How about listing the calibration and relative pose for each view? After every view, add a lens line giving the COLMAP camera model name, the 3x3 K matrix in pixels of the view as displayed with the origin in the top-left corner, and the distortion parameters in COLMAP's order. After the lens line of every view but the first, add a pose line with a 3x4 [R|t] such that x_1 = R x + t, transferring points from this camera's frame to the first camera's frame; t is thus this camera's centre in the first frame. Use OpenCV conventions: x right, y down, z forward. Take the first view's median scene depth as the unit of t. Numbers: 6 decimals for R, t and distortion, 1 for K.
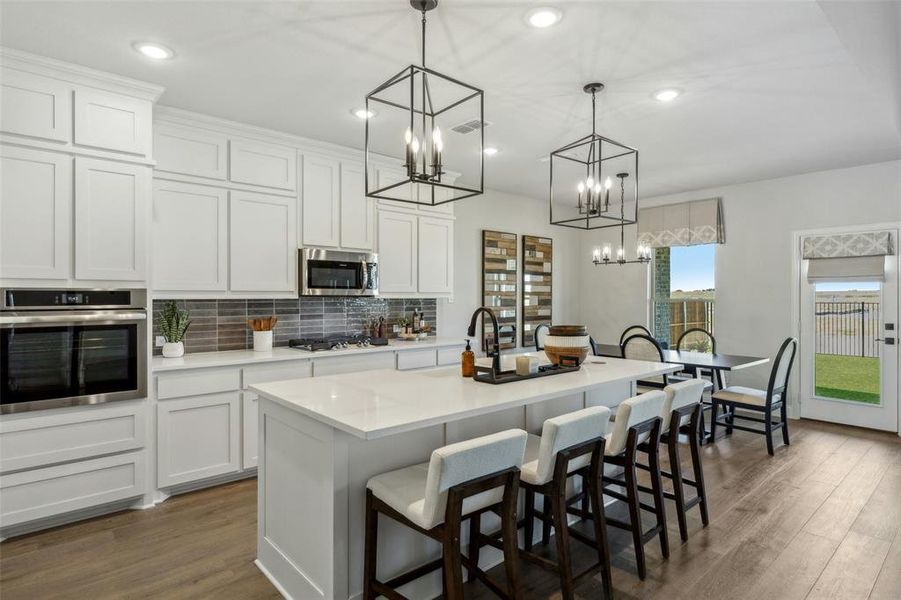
lens RADIAL K [[478.4, 0, 446.8], [0, 478.4, 302.5], [0, 0, 1]] dist [0.009411, -0.000436]
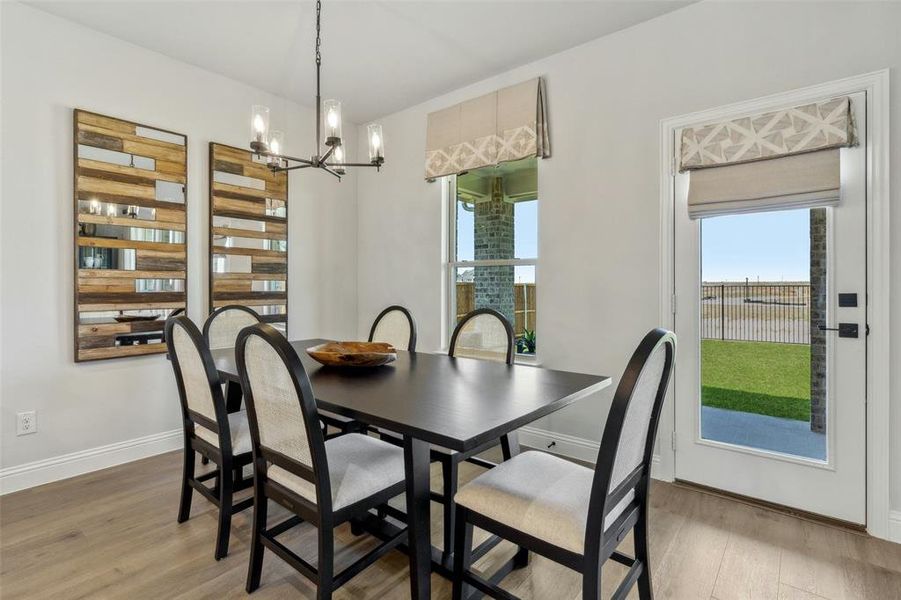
lens RADIAL K [[451.2, 0, 422.8], [0, 451.2, 293.1], [0, 0, 1]] dist [-0.003554, -0.001400]
pose [[0.990371, -0.002661, 0.138414, 0.360560], [0.002333, 0.999994, 0.002536, 0.033169], [-0.138420, -0.002189, 0.990371, 0.503180]]
